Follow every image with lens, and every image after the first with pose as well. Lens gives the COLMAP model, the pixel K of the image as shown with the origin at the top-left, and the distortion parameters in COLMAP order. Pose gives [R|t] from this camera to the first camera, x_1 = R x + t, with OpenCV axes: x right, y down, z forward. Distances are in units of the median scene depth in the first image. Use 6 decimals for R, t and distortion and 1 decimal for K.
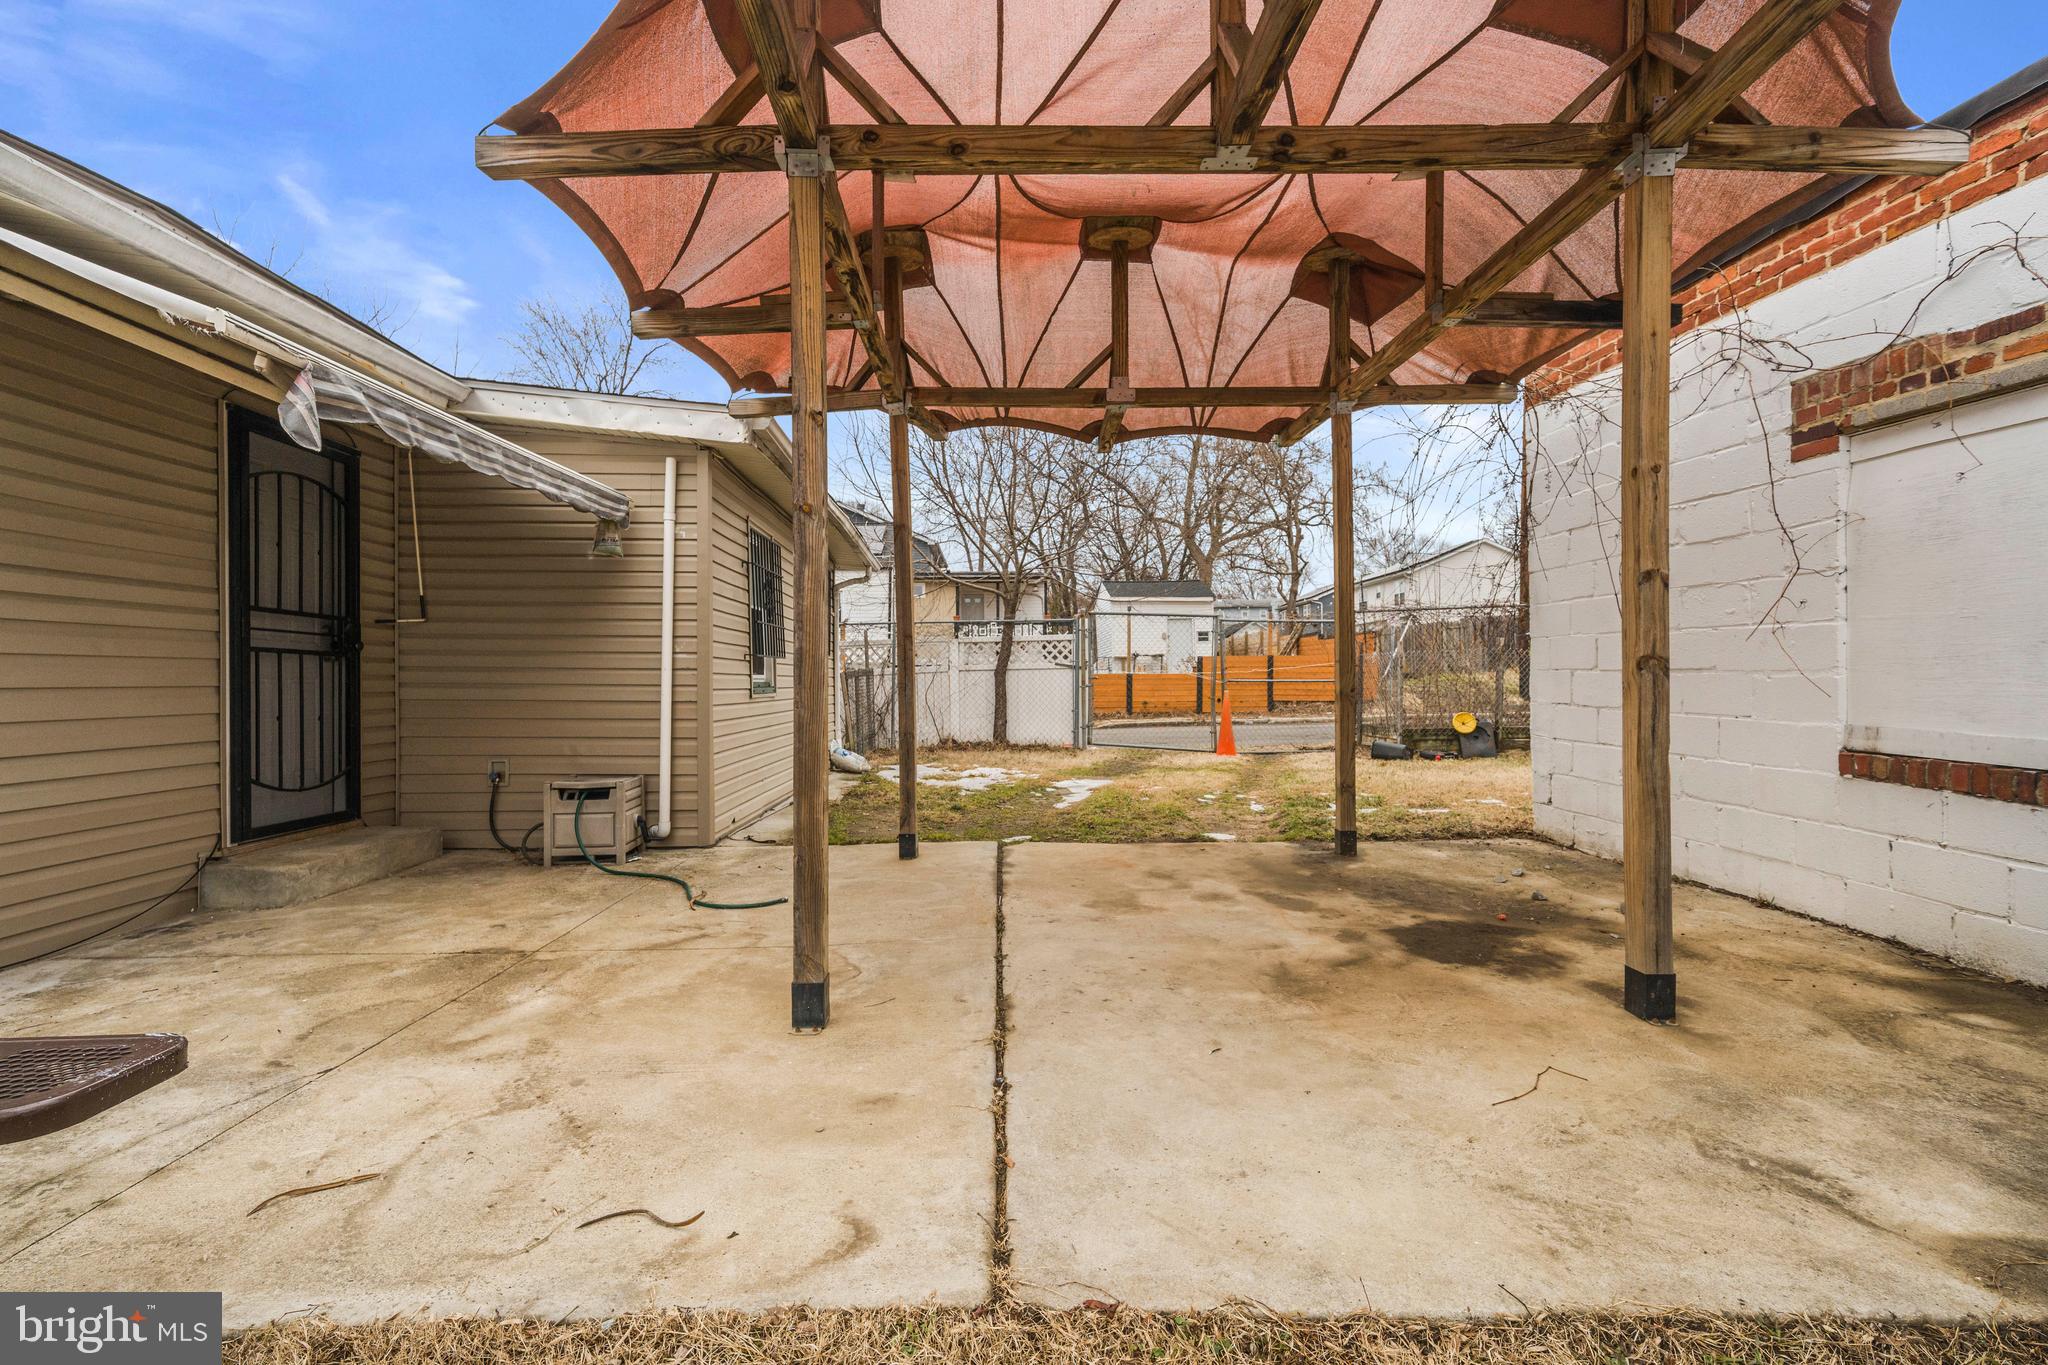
lens RADIAL K [[906.6, 0, 1024.0], [0, 906.6, 682.5], [0, 0, 1]] dist [-0.000911, -0.000241]
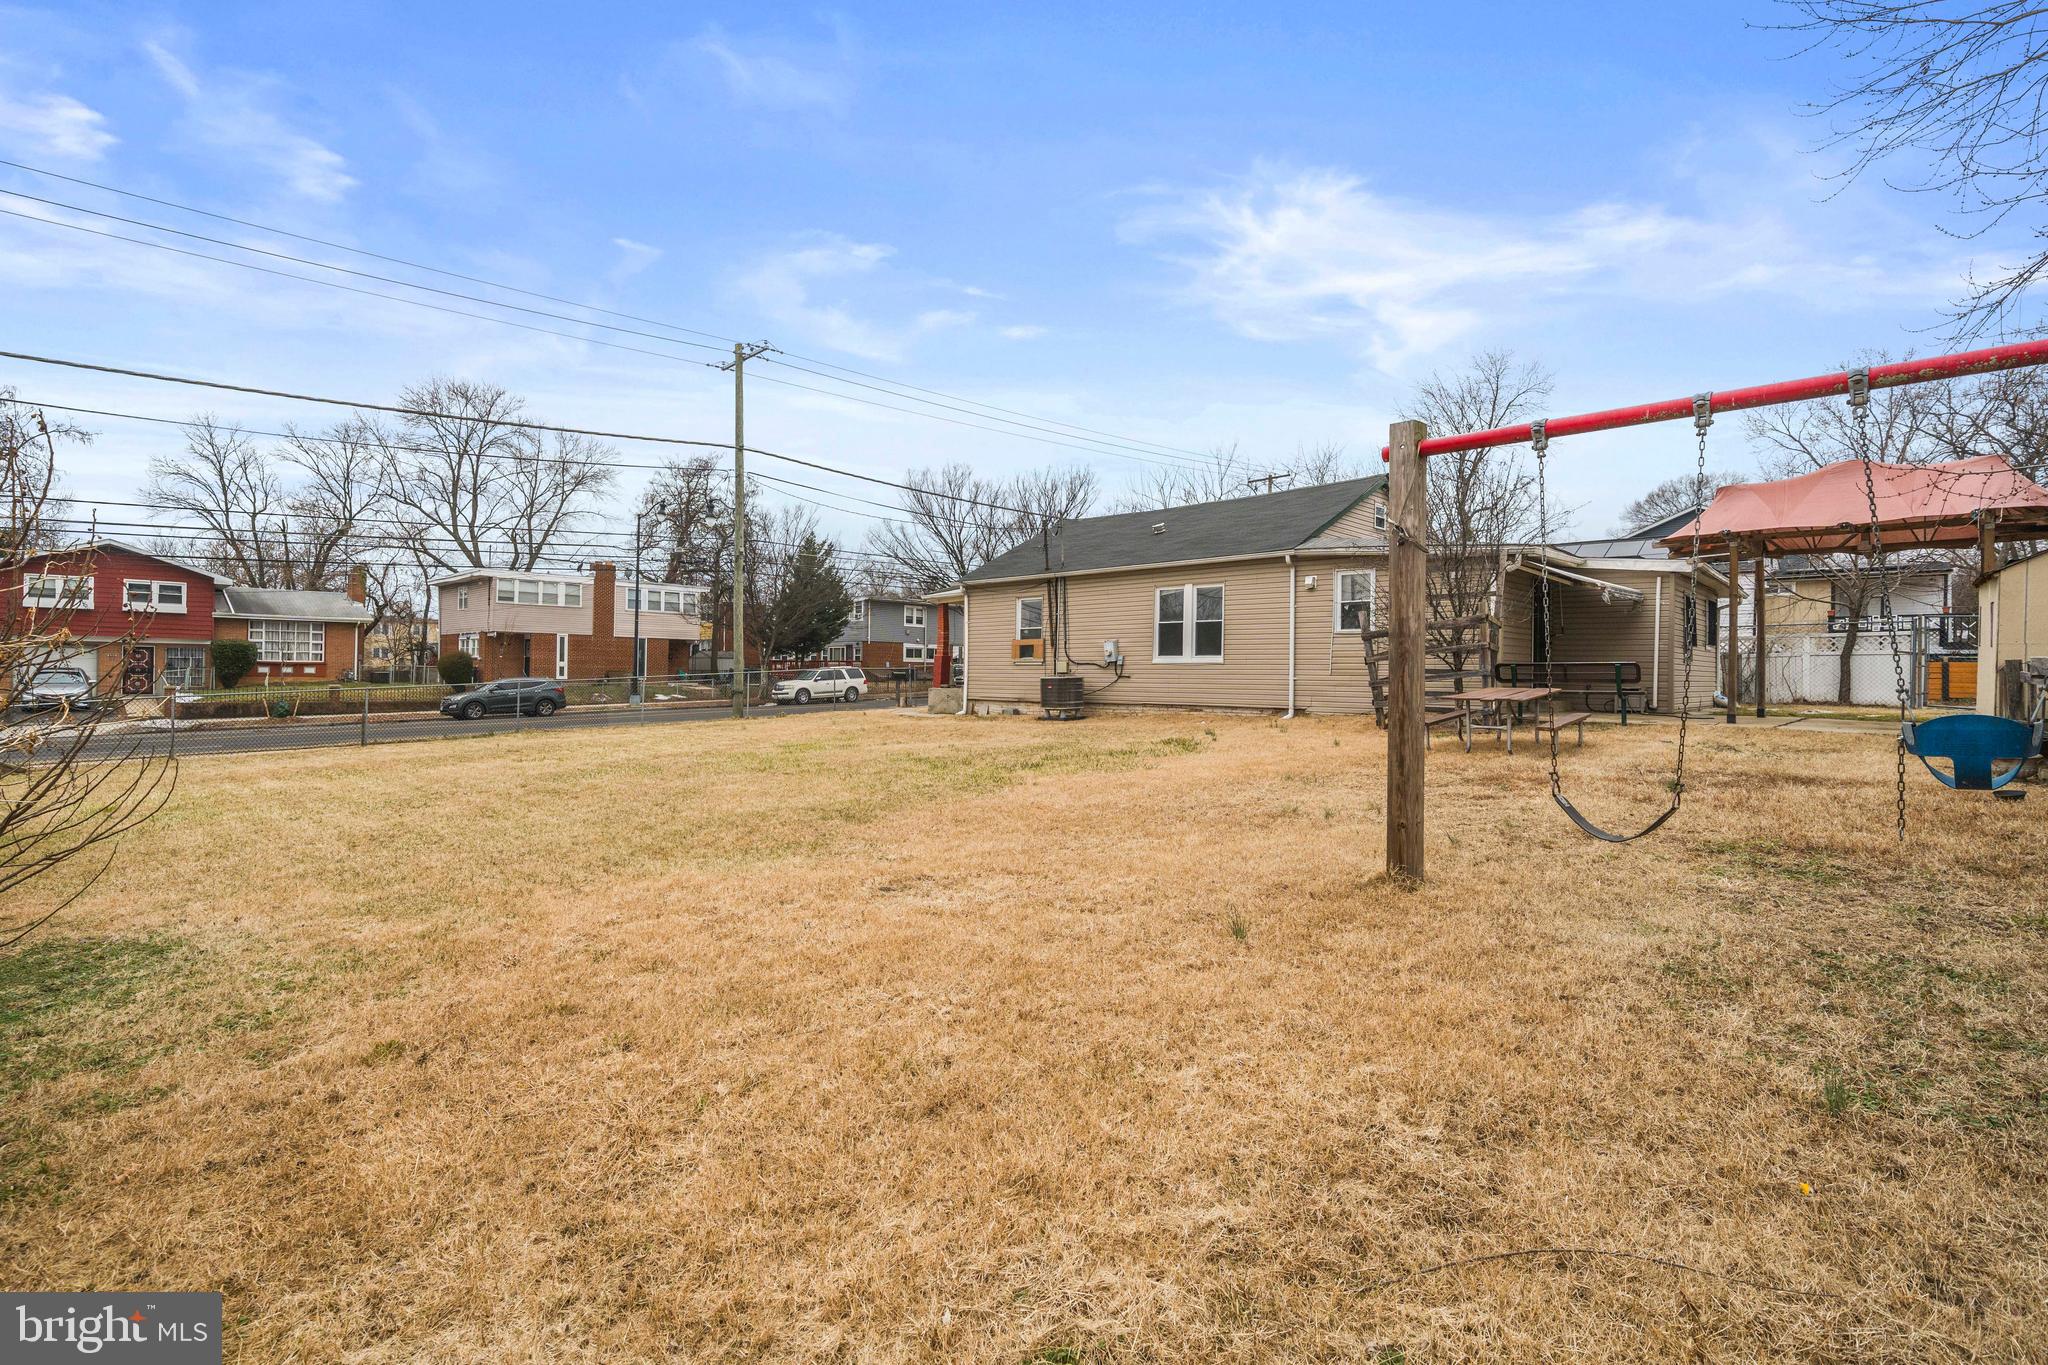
lens RADIAL K [[906.6, 0, 1024.0], [0, 906.6, 682.5], [0, 0, 1]] dist [-0.000911, -0.000241]
pose [[0.678283, 0.022937, -0.734443, 0.159286], [-0.017318, 0.999734, 0.015228, 0.033401], [0.734597, 0.002390, 0.678500, -1.073777]]
